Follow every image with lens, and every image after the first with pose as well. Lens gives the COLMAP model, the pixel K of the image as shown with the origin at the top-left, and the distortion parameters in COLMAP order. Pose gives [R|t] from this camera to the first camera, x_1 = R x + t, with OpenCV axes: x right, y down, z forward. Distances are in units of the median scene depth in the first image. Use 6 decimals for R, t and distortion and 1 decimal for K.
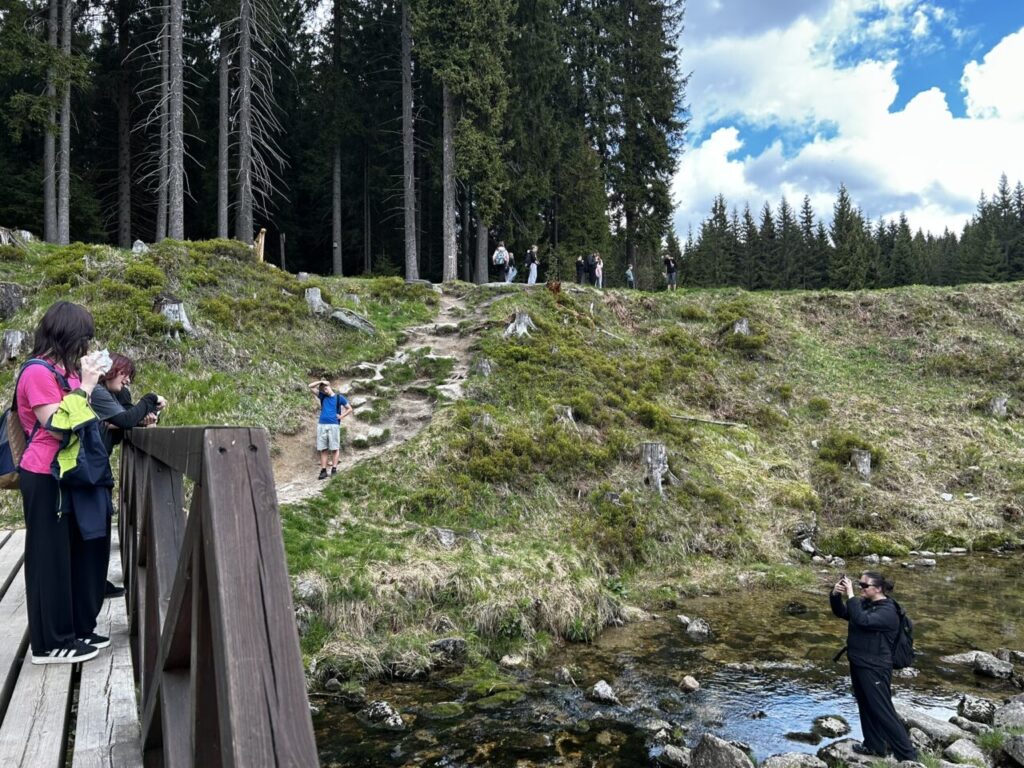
lens RADIAL K [[759.4, 0, 513.2], [0, 759.4, 390.0], [0, 0, 1]] dist [0.074340, -0.079319]
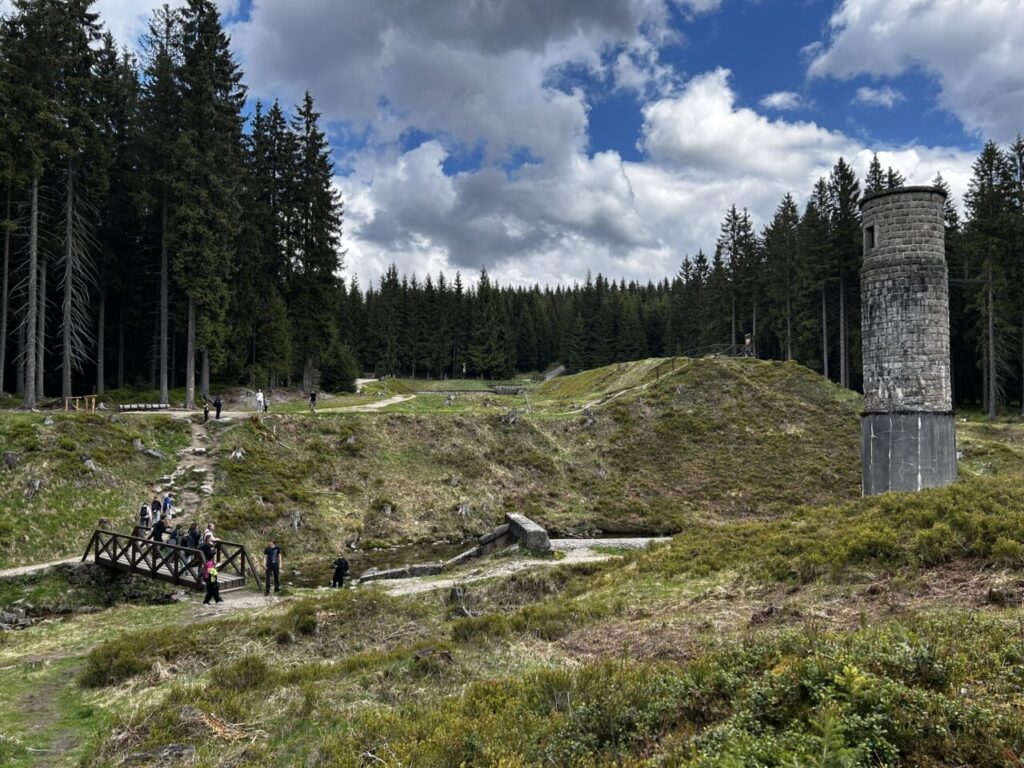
lens RADIAL K [[759.4, 0, 513.2], [0, 759.4, 390.0], [0, 0, 1]] dist [0.074340, -0.079319]
pose [[0.924176, 0.027559, 0.380971, -0.103554], [-0.027265, 0.999609, -0.006169, -0.270012], [-0.380992, -0.004686, 0.924566, -1.331673]]
